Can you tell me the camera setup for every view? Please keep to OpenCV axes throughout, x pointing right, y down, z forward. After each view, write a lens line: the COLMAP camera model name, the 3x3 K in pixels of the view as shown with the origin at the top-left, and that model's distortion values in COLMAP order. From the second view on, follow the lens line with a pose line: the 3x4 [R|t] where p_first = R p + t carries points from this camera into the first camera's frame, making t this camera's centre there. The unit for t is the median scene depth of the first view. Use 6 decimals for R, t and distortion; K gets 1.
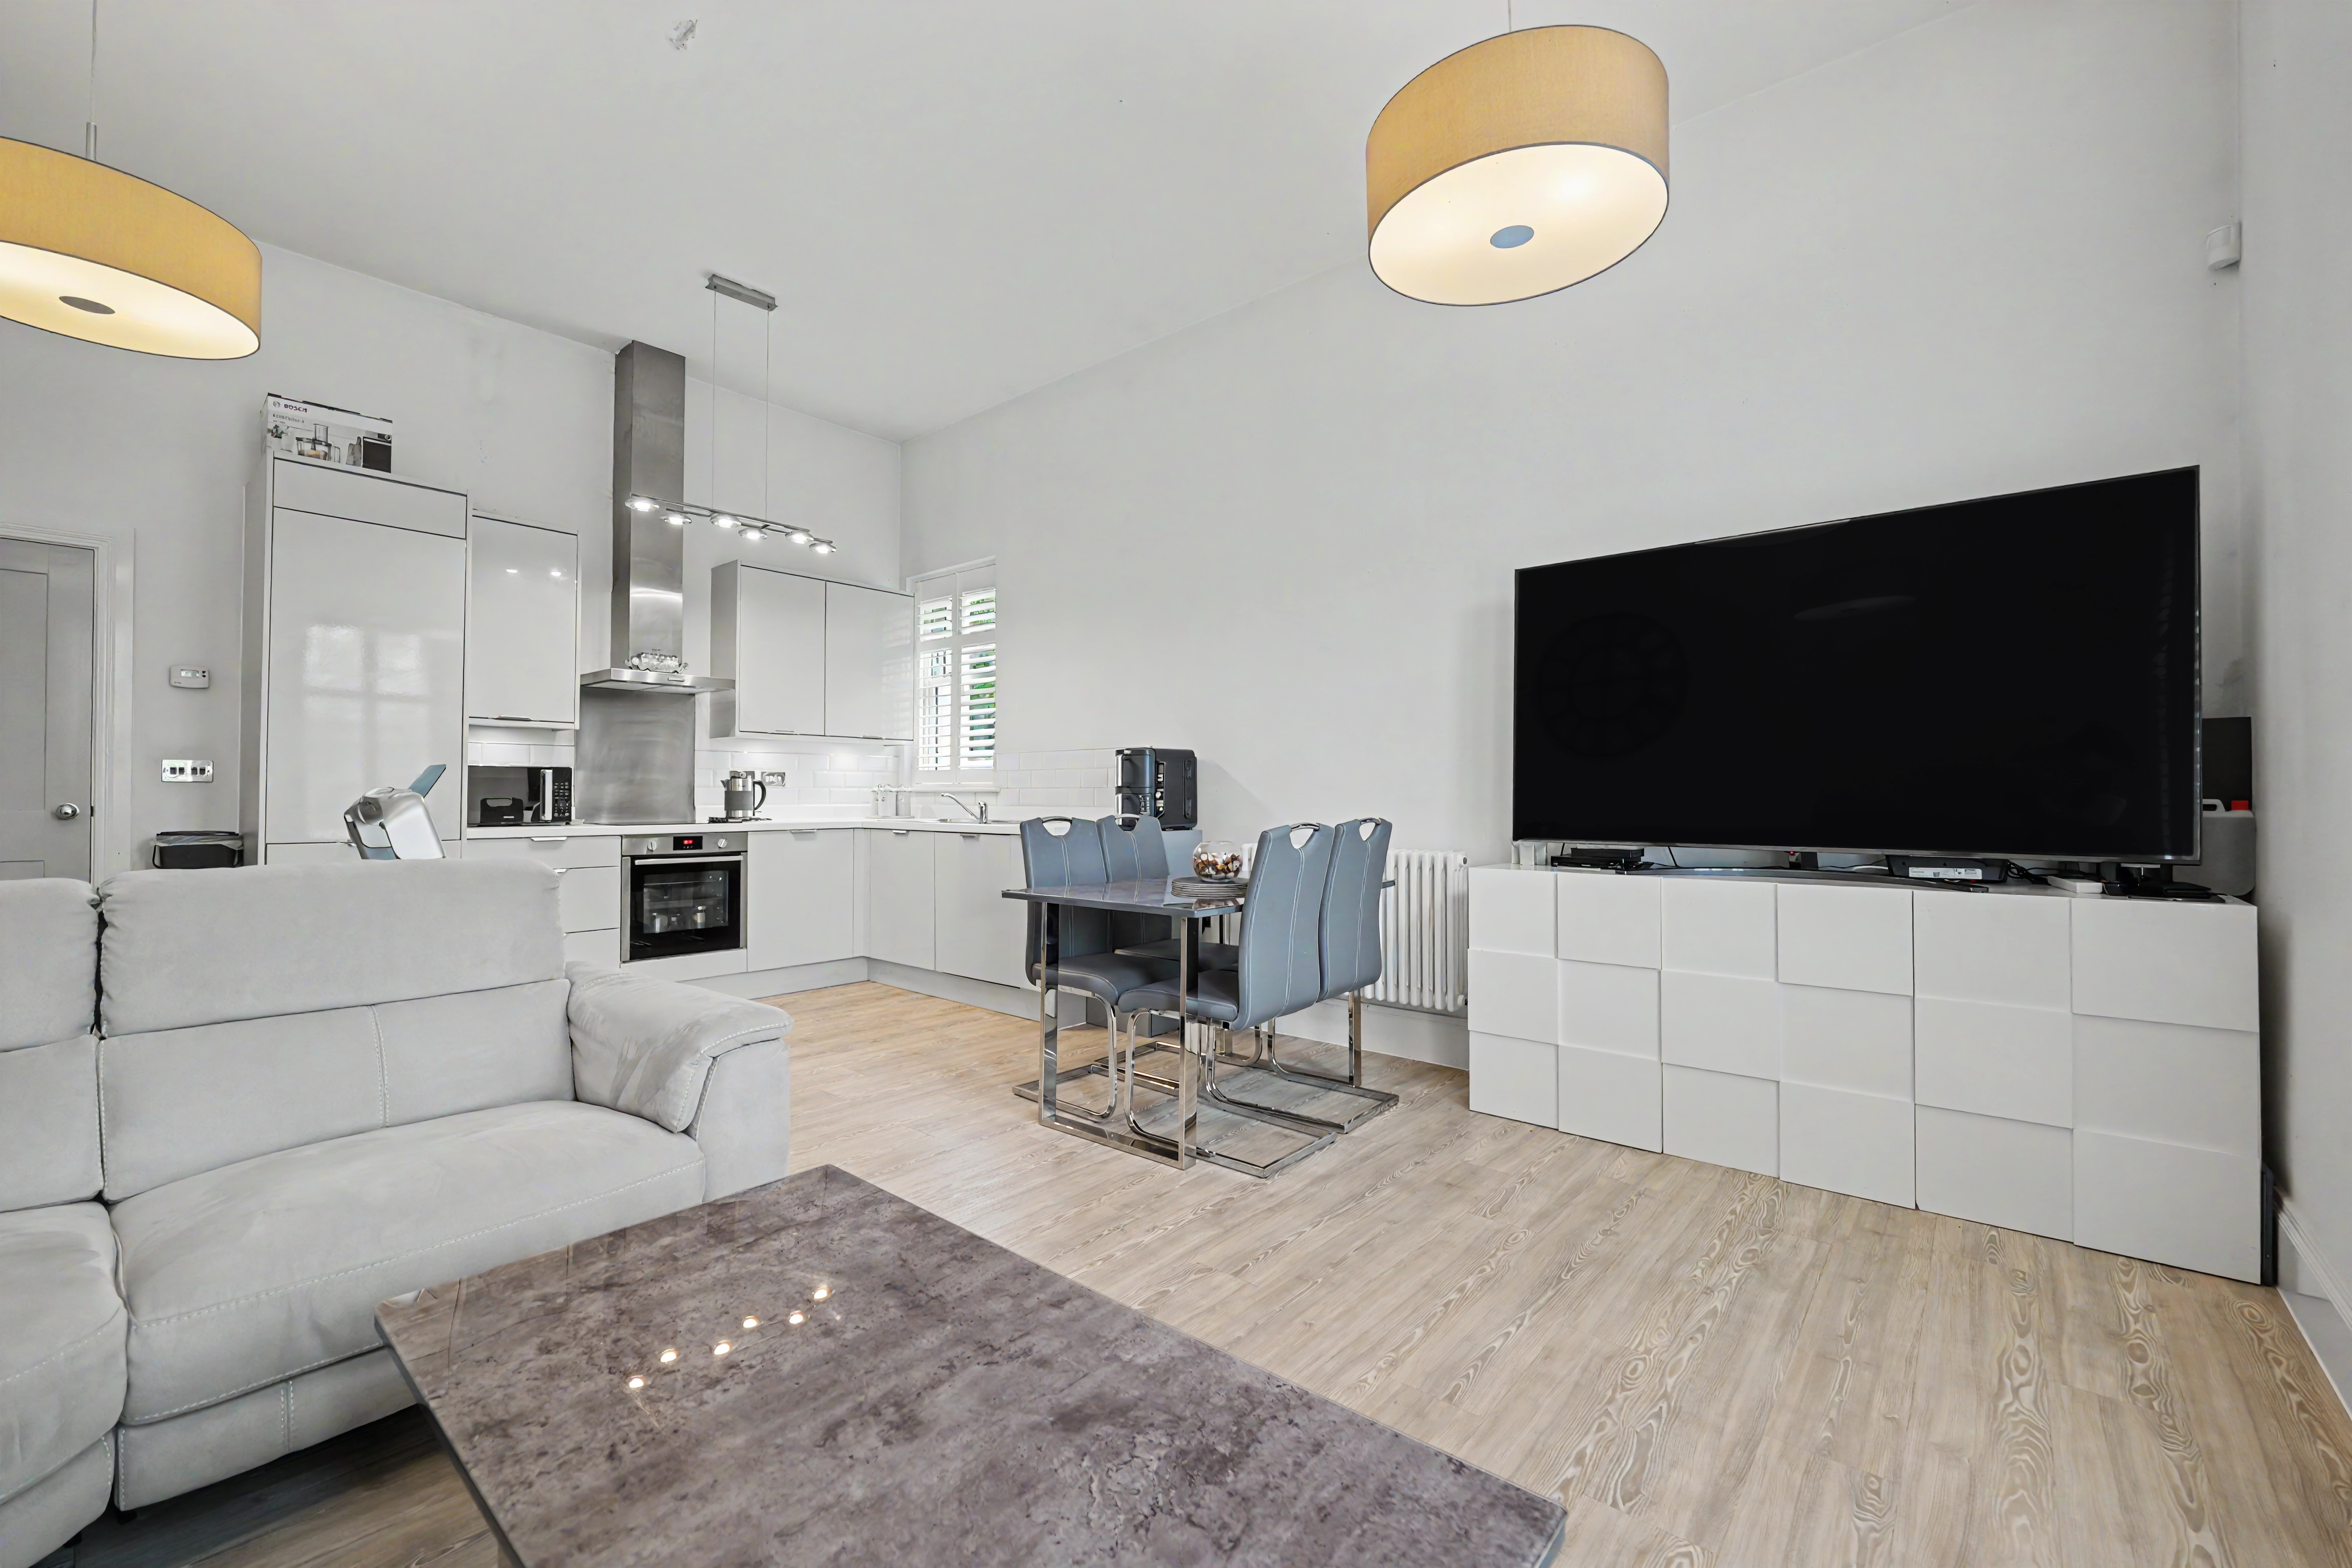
lens RADIAL K [[961.4, 0, 1176.0], [0, 961.4, 784.0], [0, 0, 1]] dist [-0.008113, -0.000136]
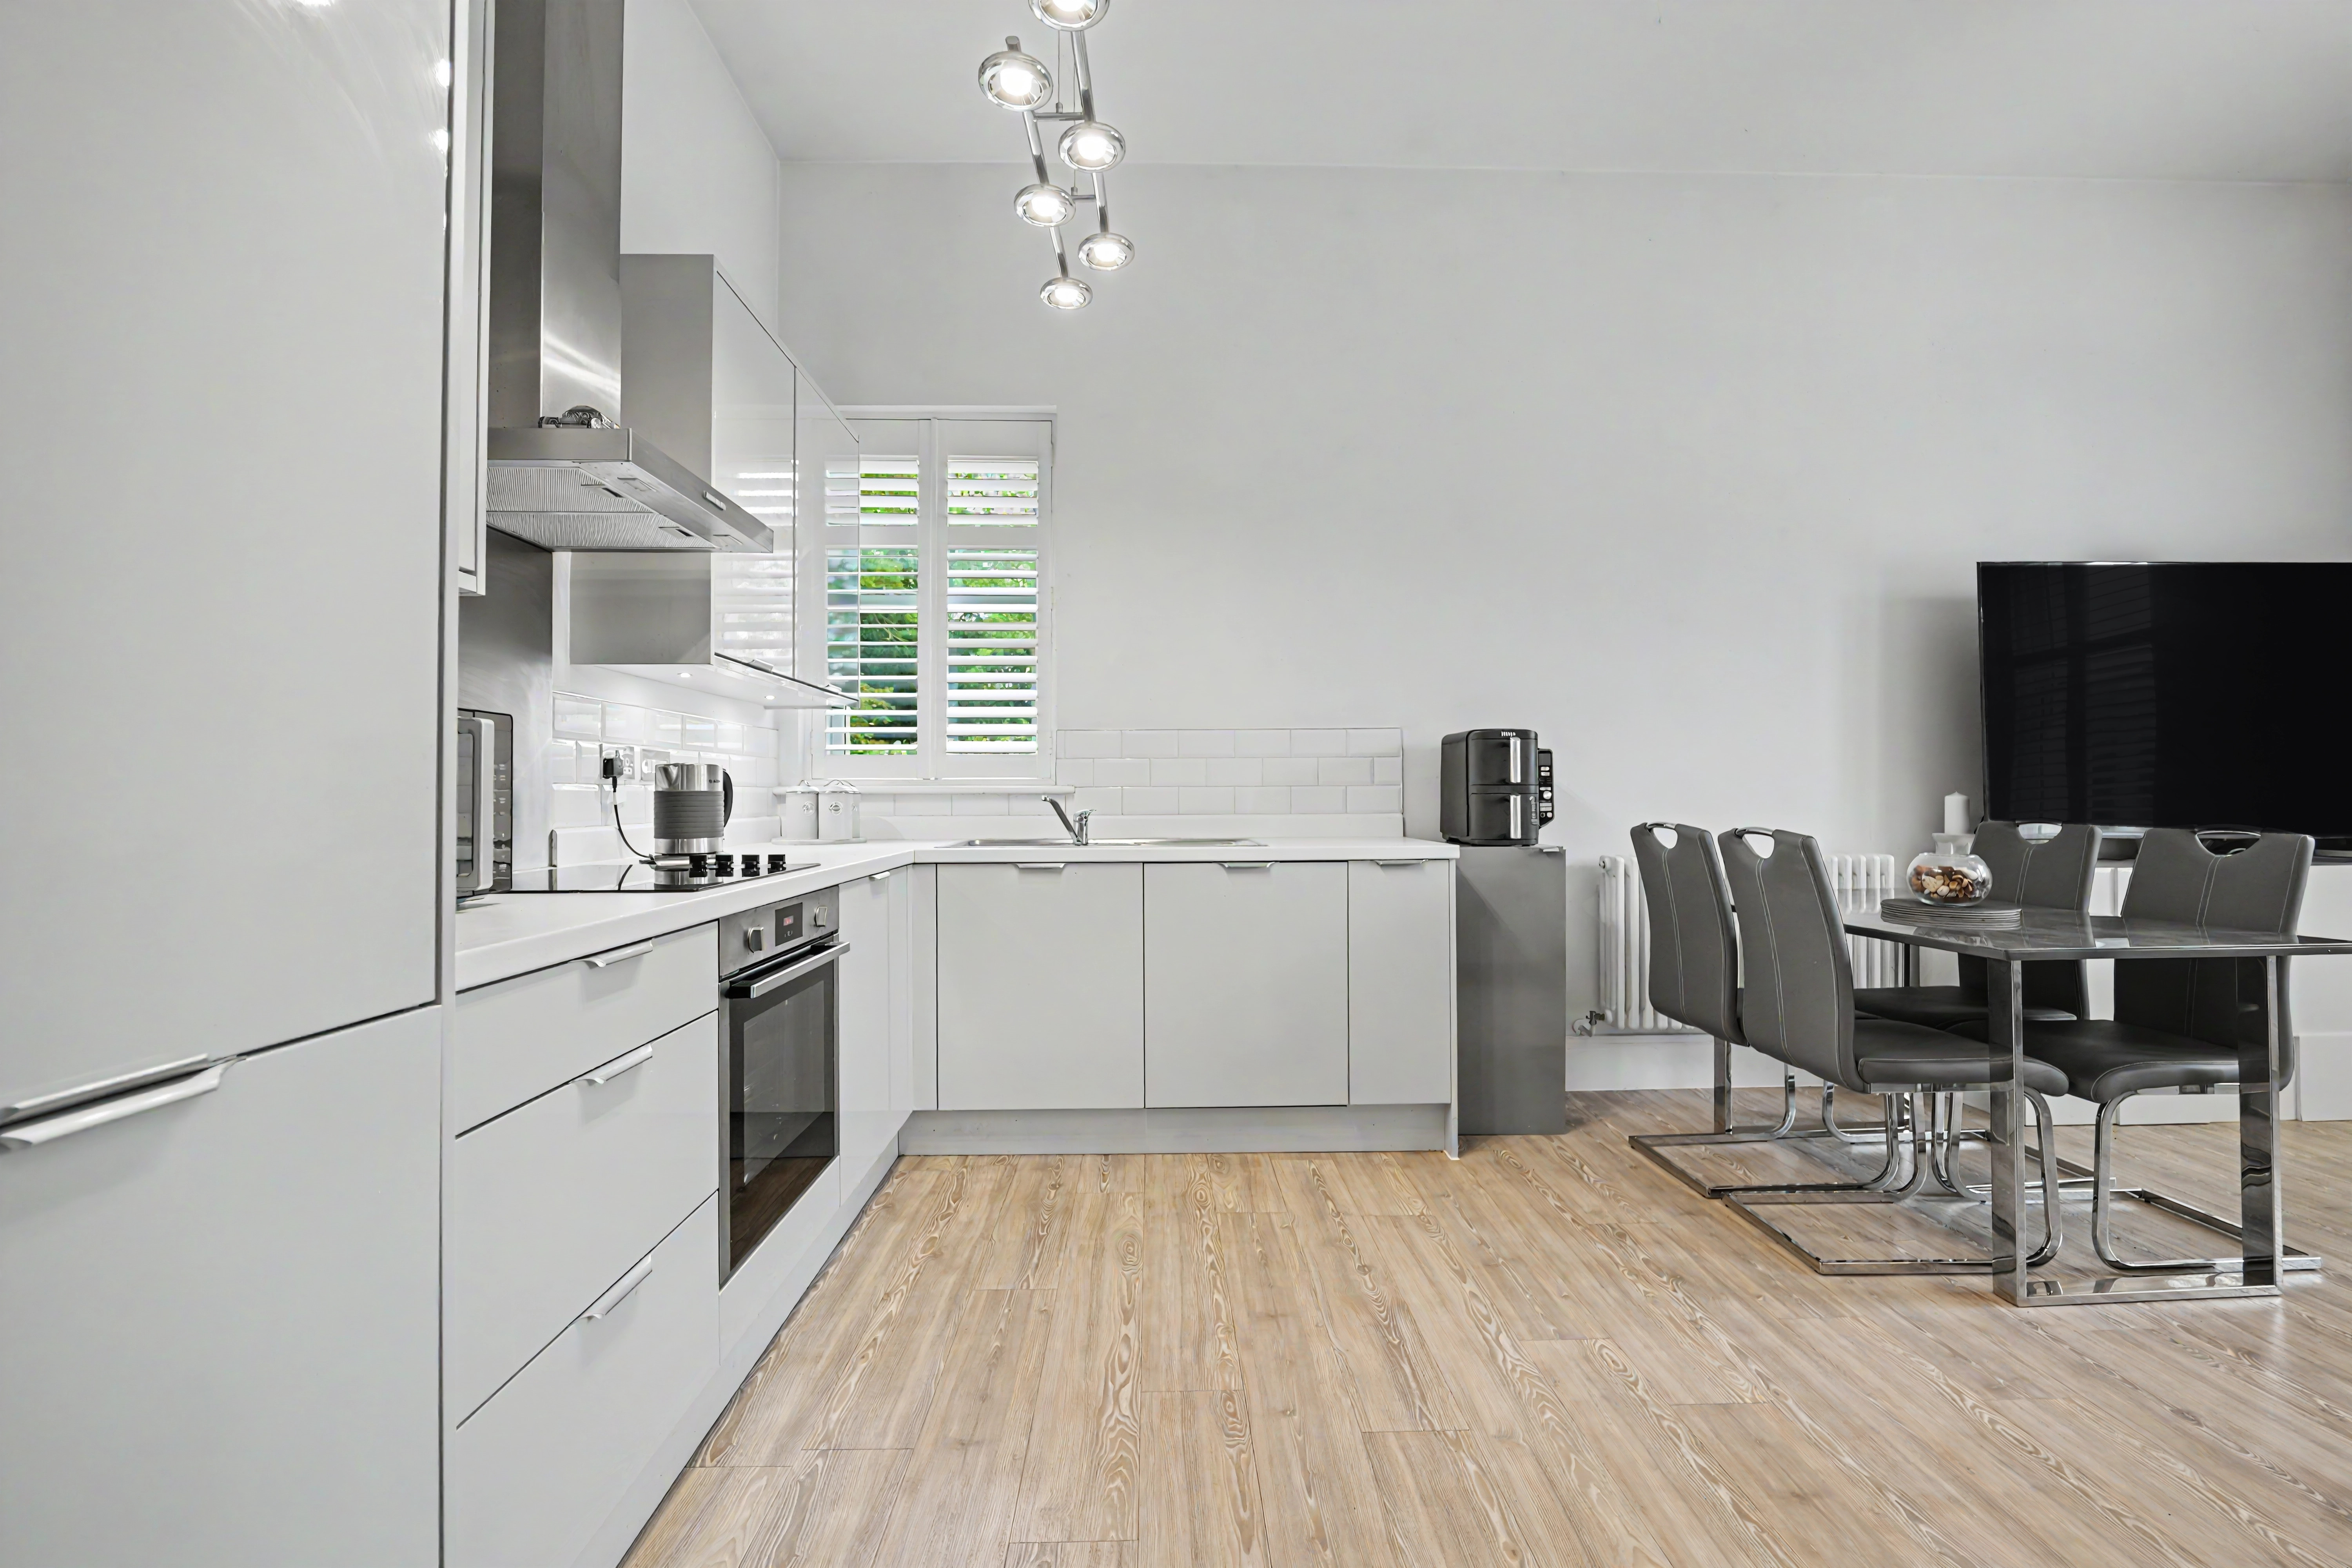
lens RADIAL K [[961.2, 0, 1165.0], [0, 961.2, 800.3], [0, 0, 1]] dist [-0.011888, -0.000152]
pose [[0.743756, -0.006600, 0.668419, -0.589918], [-0.000598, 0.999944, 0.010539, 0.006855], [-0.668451, -0.008238, 0.743711, 0.547685]]
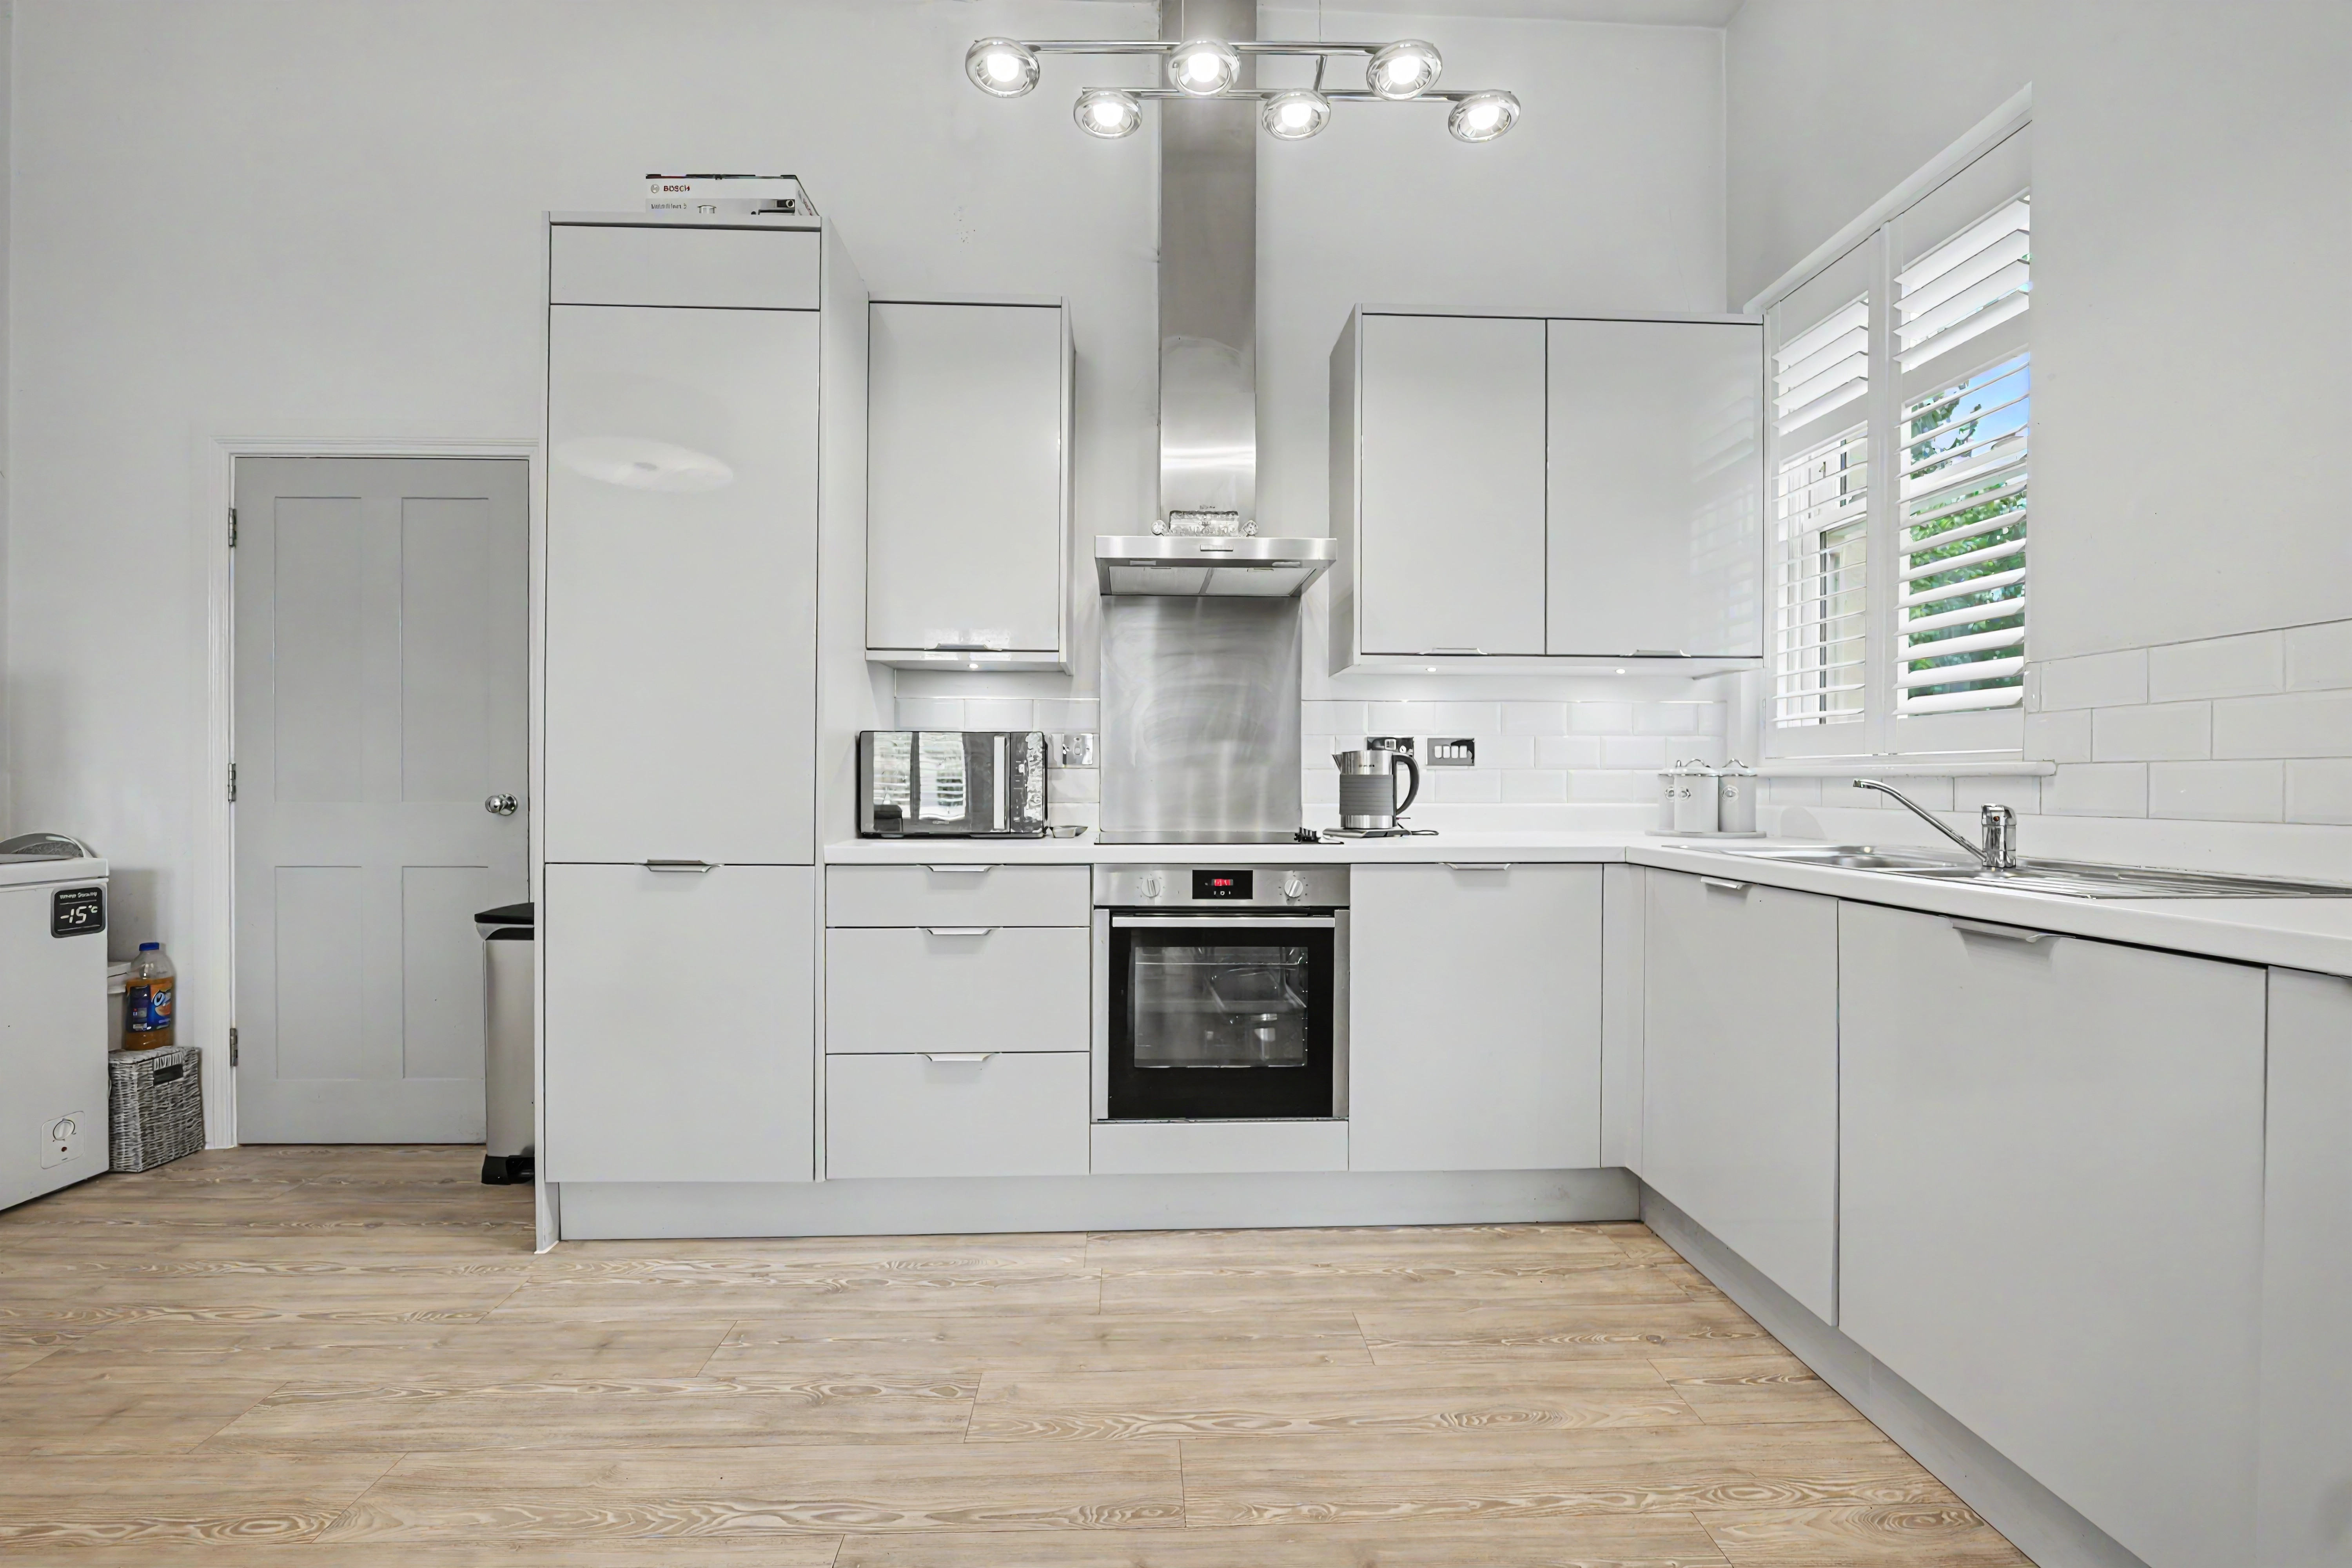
lens RADIAL K [[961.4, 0, 1176.0], [0, 961.4, 784.0], [0, 0, 1]] dist [-0.008113, -0.000136]
pose [[0.685929, -0.000254, -0.727668, -0.163194], [0.006571, 0.999961, 0.005844, 0.008321], [0.727639, -0.008790, 0.685904, 0.592990]]
